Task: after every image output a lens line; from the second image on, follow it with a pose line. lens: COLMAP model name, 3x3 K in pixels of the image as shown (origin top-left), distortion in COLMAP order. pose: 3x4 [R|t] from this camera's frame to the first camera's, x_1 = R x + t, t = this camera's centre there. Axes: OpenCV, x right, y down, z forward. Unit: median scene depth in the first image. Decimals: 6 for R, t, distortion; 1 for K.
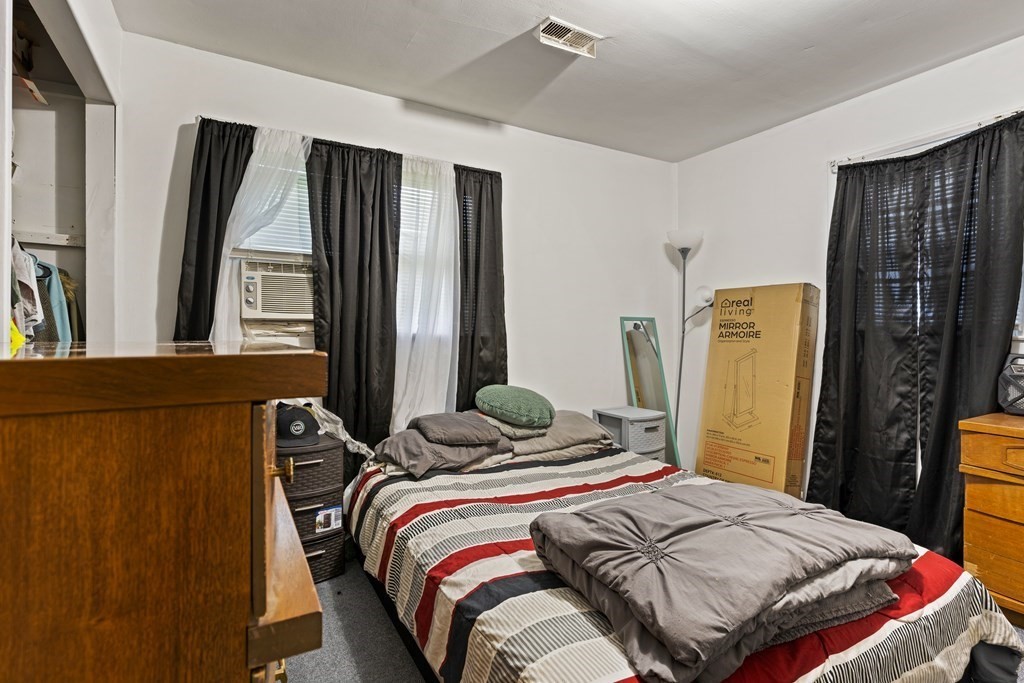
lens RADIAL K [[493.2, 0, 511.3], [0, 493.2, 338.6], [0, 0, 1]] dist [0.002530, -0.000711]
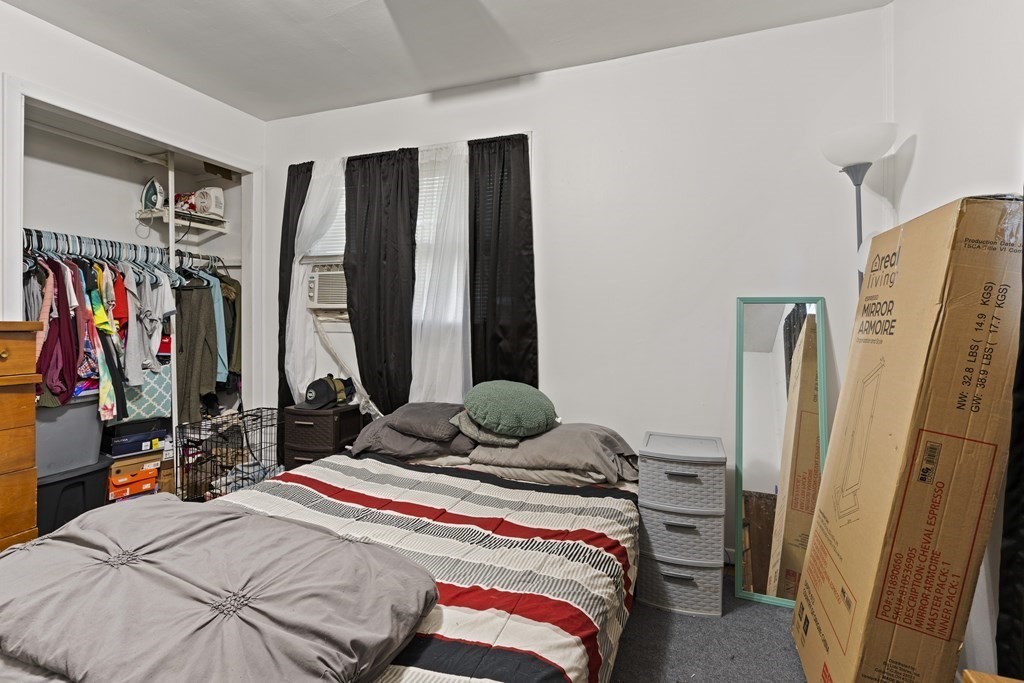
lens RADIAL K [[493.2, 0, 505.8], [0, 493.2, 335.7], [0, 0, 1]] dist [0.002530, -0.000711]
pose [[0.632204, 0.027128, -0.774327, 0.691981], [-0.020424, 0.999623, 0.018346, -0.002071], [0.774533, 0.004216, 0.632520, 0.481326]]
